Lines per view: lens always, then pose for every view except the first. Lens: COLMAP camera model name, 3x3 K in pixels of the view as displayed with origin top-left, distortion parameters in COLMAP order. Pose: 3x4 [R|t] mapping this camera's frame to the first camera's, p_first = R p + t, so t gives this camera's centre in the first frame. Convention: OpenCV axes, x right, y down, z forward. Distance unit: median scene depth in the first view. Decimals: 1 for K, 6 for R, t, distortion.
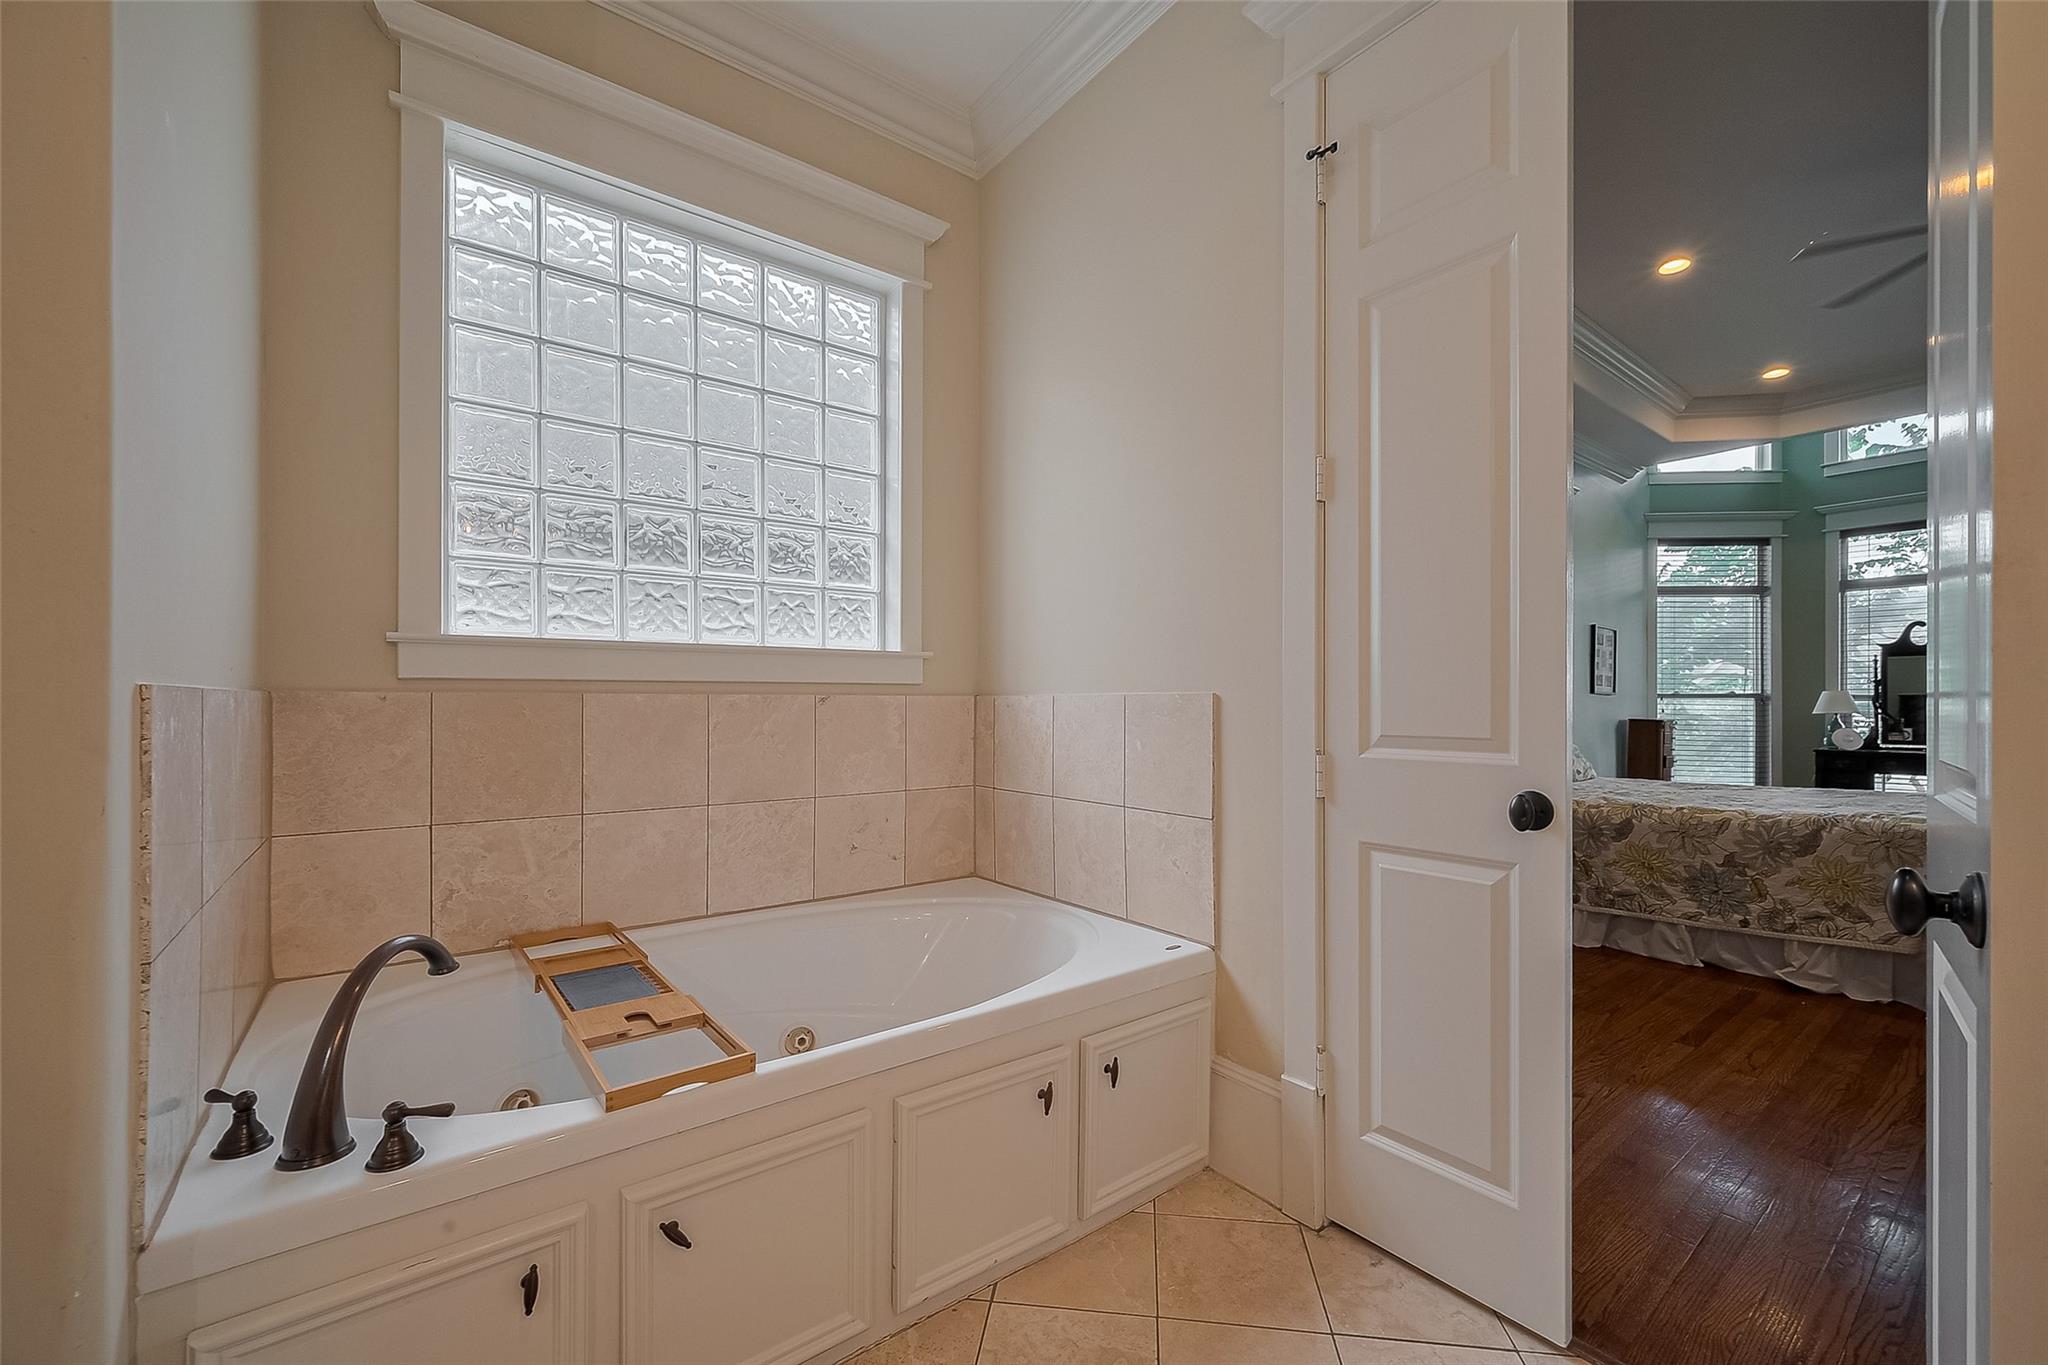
lens RADIAL K [[813.0, 0, 1026.9], [0, 813.0, 683.7], [0, 0, 1]] dist [-0.000276, 0.000491]
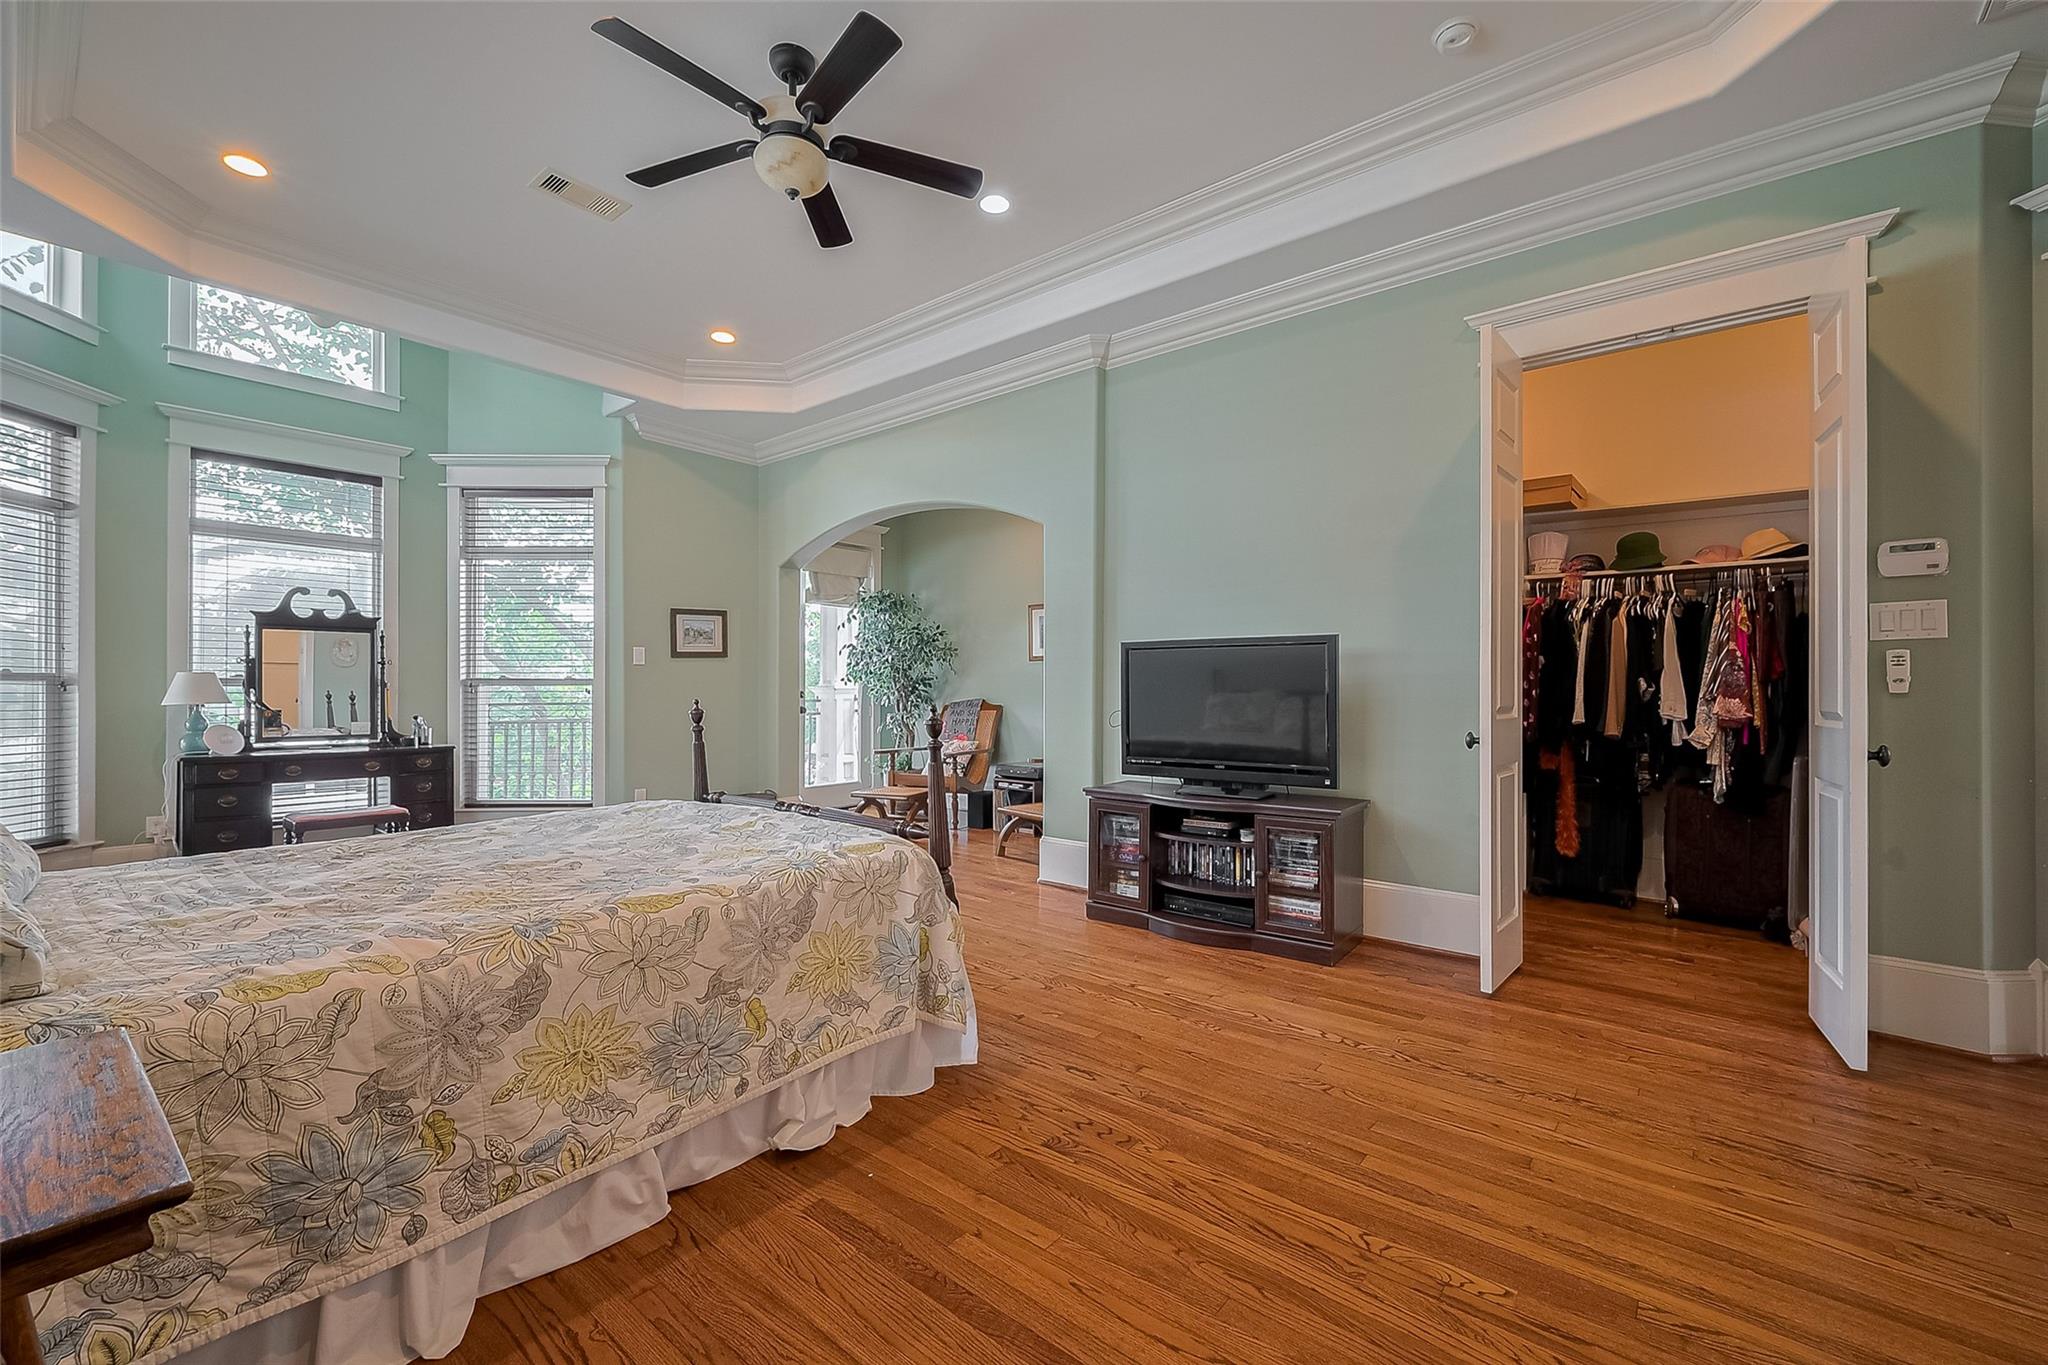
lens RADIAL K [[813.0, 0, 1026.9], [0, 813.0, 683.7], [0, 0, 1]] dist [-0.000276, 0.000491]
pose [[-0.236637, 0.003514, 0.971592, 0.222834], [-0.025227, 0.999634, -0.009760, 0.012066], [-0.971271, -0.026820, -0.236462, 0.732085]]
